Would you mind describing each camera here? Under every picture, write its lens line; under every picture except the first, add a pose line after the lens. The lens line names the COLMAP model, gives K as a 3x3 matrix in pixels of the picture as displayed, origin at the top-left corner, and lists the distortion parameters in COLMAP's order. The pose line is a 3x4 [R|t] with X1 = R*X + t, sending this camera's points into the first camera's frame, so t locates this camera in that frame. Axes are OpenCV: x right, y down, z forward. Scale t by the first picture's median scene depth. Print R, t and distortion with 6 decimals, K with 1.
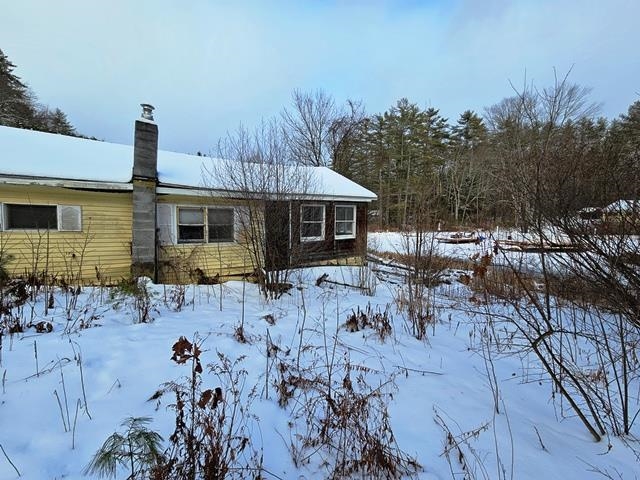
lens RADIAL K [[260.3, 0, 322.3], [0, 260.3, 239.7], [0, 0, 1]] dist [0.003666, -0.001730]
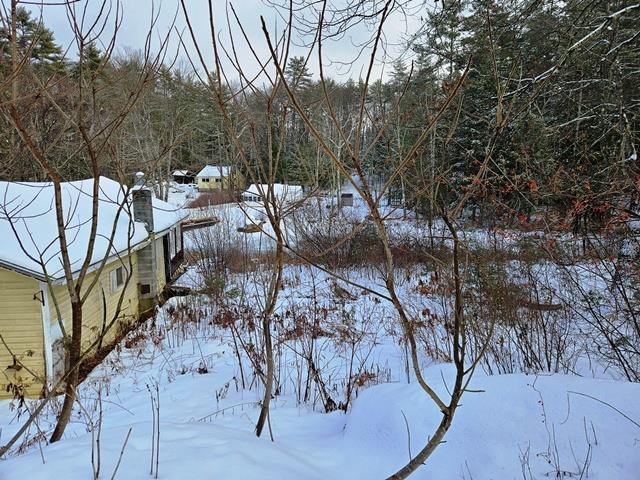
lens RADIAL K [[431.3, 0, 323.6], [0, 431.3, 239.4], [0, 0, 1]] dist [0.045589, -0.000497]
pose [[0.394195, -0.138944, 0.908463, -0.226302], [0.070418, 0.990166, 0.120885, -0.038518], [-0.916325, 0.016320, 0.400102, -0.070028]]
